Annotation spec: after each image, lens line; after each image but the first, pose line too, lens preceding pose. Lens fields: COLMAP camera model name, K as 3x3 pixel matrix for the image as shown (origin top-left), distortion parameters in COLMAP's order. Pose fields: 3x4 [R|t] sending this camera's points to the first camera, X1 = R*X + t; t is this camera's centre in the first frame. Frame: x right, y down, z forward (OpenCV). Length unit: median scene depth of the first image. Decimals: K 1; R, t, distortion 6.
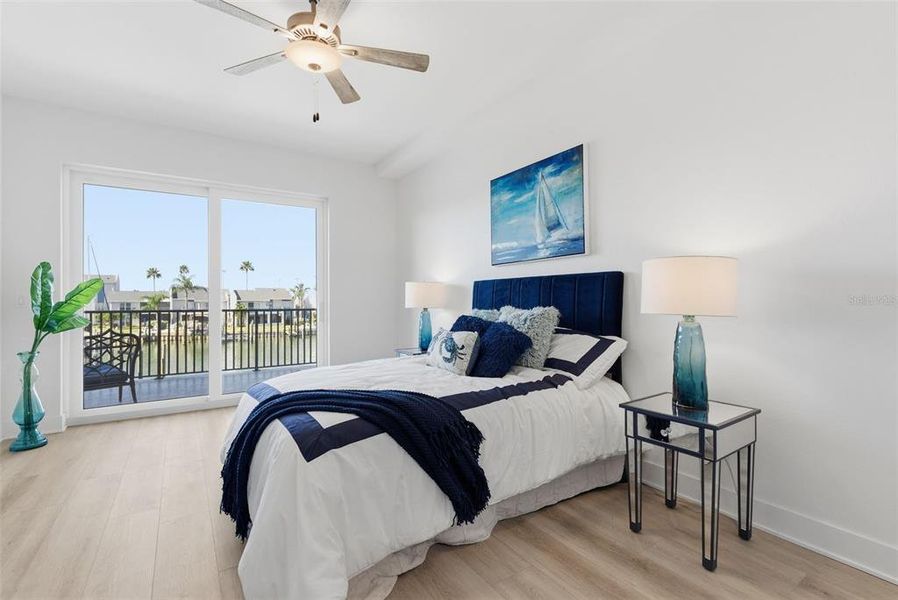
lens RADIAL K [[410.9, 0, 452.4], [0, 410.9, 300.0], [0, 0, 1]] dist [-0.000610, -0.000116]
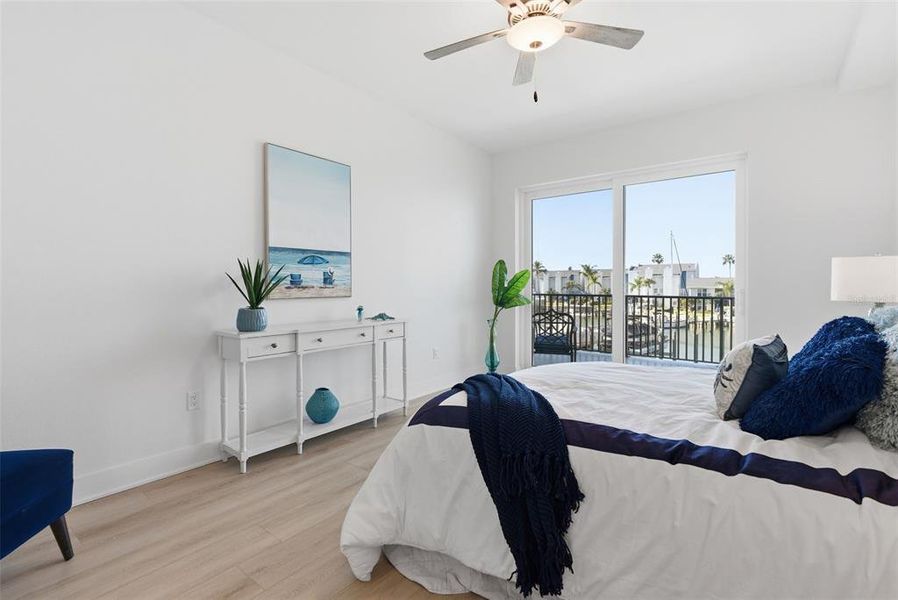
lens RADIAL K [[416.0, 0, 451.9], [0, 416.0, 296.5], [0, 0, 1]] dist [-0.001875, -0.000329]
pose [[0.335814, 0.026535, -0.941554, 0.336317], [-0.003100, 0.999629, 0.027066, -0.001306], [0.941923, -0.006170, 0.335772, 0.316568]]
